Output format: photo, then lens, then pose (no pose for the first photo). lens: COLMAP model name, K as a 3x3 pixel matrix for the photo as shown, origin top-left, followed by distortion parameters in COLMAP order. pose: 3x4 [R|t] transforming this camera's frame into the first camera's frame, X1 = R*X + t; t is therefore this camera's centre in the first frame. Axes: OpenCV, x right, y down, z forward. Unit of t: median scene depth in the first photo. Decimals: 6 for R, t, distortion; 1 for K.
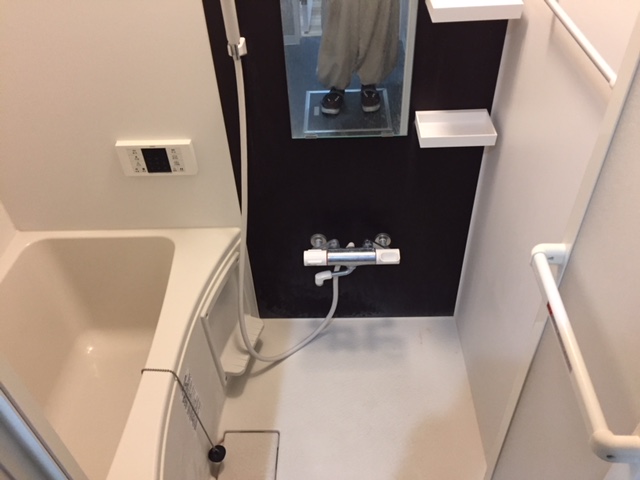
lens RADIAL K [[548.2, 0, 320.0], [0, 548.2, 240.0], [0, 0, 1]] dist [0.018454, 0.002155]
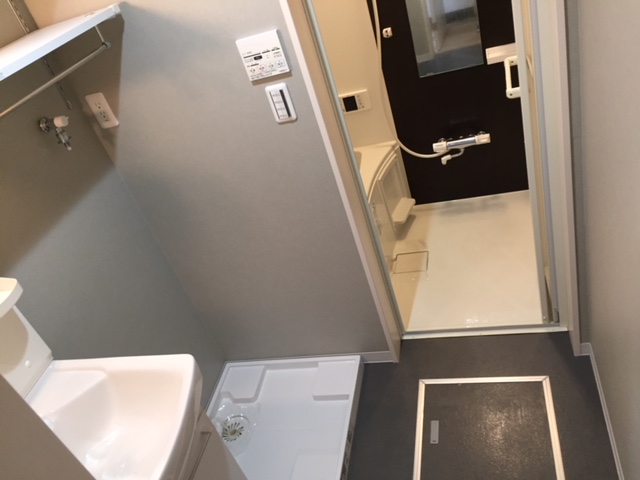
lens RADIAL K [[548.2, 0, 320.0], [0, 548.2, 240.0], [0, 0, 1]] dist [0.018454, 0.002155]
pose [[0.953148, -0.091484, -0.288341, 0.104273], [0.060522, 0.991573, -0.114539, 0.507619], [0.296389, 0.091721, 0.950653, -0.759200]]
